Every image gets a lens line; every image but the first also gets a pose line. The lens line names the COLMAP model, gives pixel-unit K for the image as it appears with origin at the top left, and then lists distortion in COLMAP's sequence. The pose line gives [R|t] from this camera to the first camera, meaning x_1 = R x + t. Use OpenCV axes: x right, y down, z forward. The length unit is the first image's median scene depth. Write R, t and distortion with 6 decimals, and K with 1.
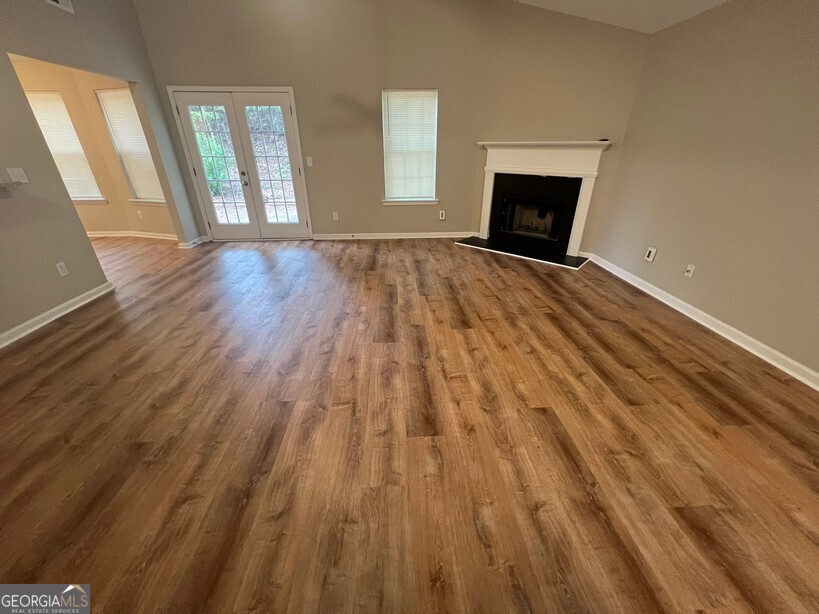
lens RADIAL K [[324.5, 0, 415.2], [0, 324.5, 312.0], [0, 0, 1]] dist [-0.000618, -0.000358]
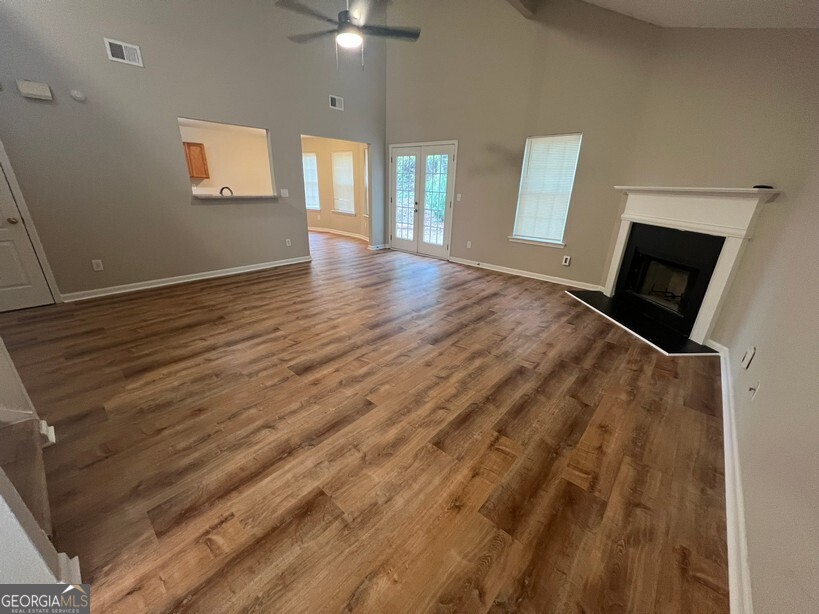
lens RADIAL K [[324.5, 0, 409.4], [0, 324.5, 314.0], [0, 0, 1]] dist [-0.000618, -0.000358]
pose [[0.703572, 0.285259, -0.650857, 0.667108], [-0.351089, 0.935841, 0.030638, -0.045204], [0.617838, 0.206953, 0.758582, 0.089456]]
